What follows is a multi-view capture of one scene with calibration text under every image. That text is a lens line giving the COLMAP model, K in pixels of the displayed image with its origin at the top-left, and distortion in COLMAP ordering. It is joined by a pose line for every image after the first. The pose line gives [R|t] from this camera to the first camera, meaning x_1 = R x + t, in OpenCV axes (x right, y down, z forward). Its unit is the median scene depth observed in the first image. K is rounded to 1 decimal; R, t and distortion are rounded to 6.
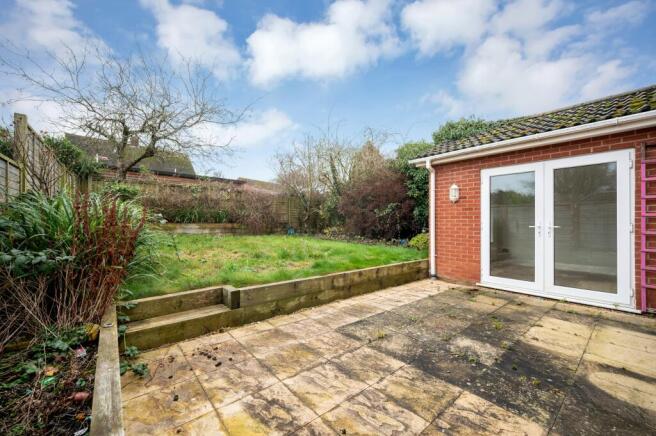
lens RADIAL K [[260.0, 0, 330.0], [0, 260.0, 219.6], [0, 0, 1]] dist [-0.002669, -0.000085]
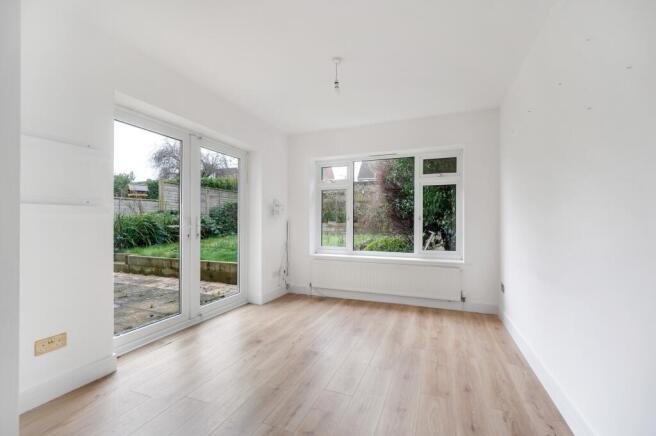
lens RADIAL K [[279.6, 0, 328.2], [0, 279.6, 219.0], [0, 0, 1]] dist [0.000052, 0.000002]
pose [[0.470977, -0.009502, -0.882094, 2.632090], [0.012777, 0.999911, -0.003949, 0.020331], [0.882053, -0.009410, 0.471056, 1.551172]]
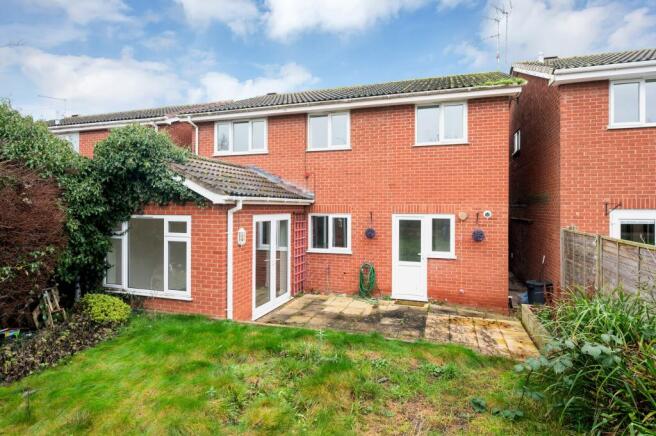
lens RADIAL K [[361.7, 0, 329.3], [0, 361.7, 213.6], [0, 0, 1]] dist [-0.001710, -0.000145]
pose [[-0.520946, -0.025154, 0.853219, -1.641365], [-0.017004, 0.999673, 0.019090, -0.433648], [-0.853420, -0.004564, -0.521203, 2.817539]]
